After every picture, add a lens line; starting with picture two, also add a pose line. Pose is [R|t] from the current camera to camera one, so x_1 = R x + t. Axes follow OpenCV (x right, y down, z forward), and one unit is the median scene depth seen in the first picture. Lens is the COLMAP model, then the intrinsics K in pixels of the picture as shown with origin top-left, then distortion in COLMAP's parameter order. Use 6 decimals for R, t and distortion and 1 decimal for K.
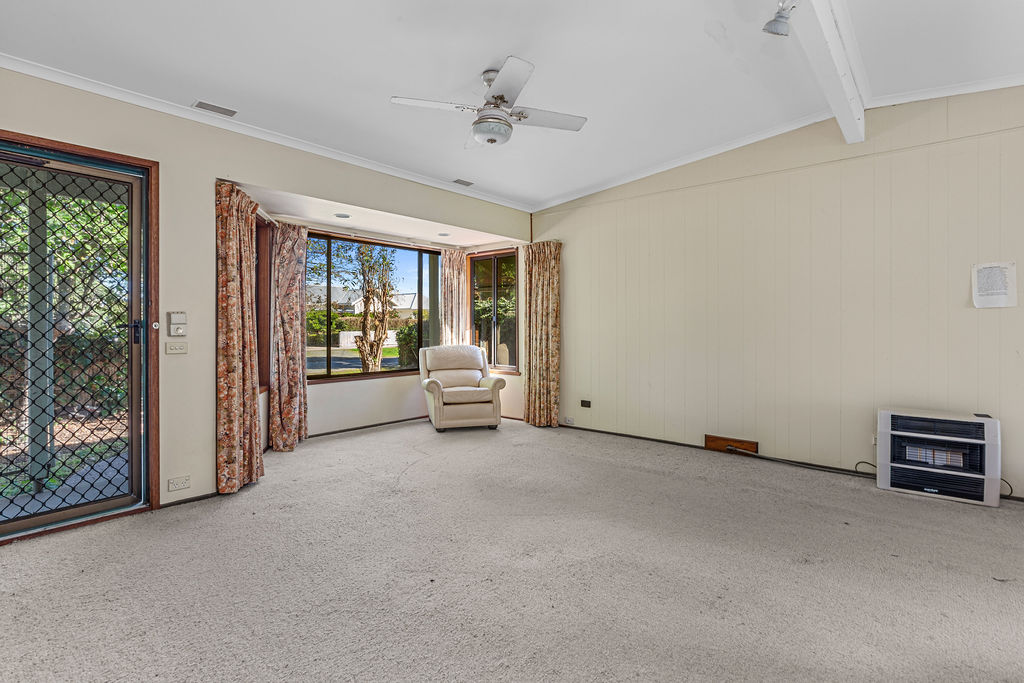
lens RADIAL K [[502.8, 0, 510.1], [0, 502.8, 334.6], [0, 0, 1]] dist [-0.018358, 0.000786]
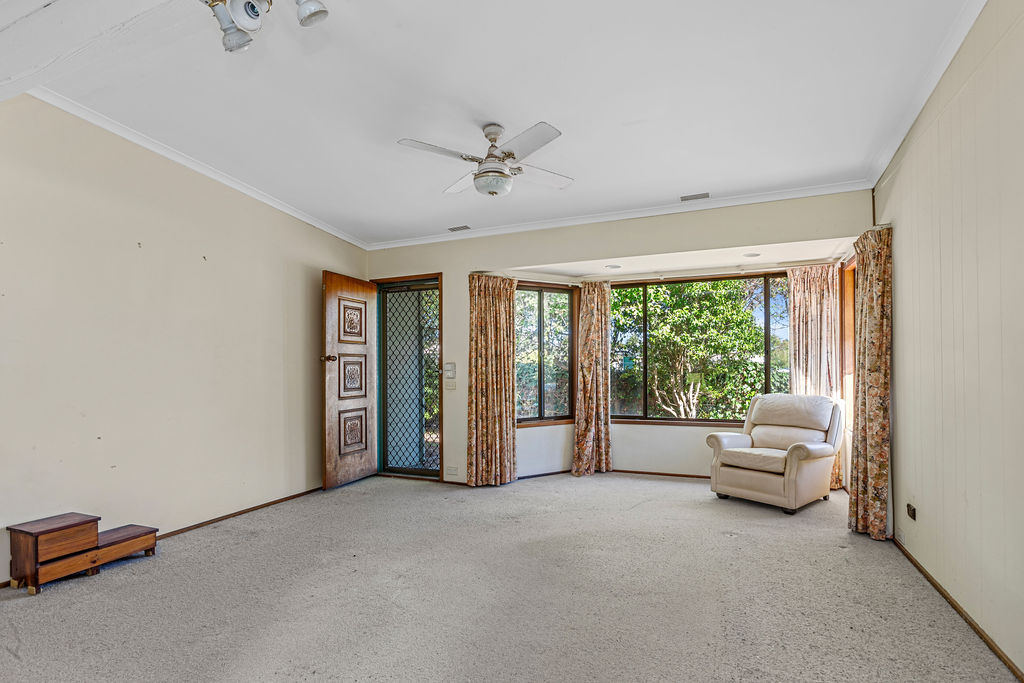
lens RADIAL K [[502.8, 0, 499.3], [0, 502.8, 371.1], [0, 0, 1]] dist [-0.018358, 0.000786]
pose [[0.278770, 0.002470, -0.960355, 0.549234], [-0.008273, 0.999966, 0.000170, -0.012148], [0.960322, 0.007898, 0.278781, 0.419058]]
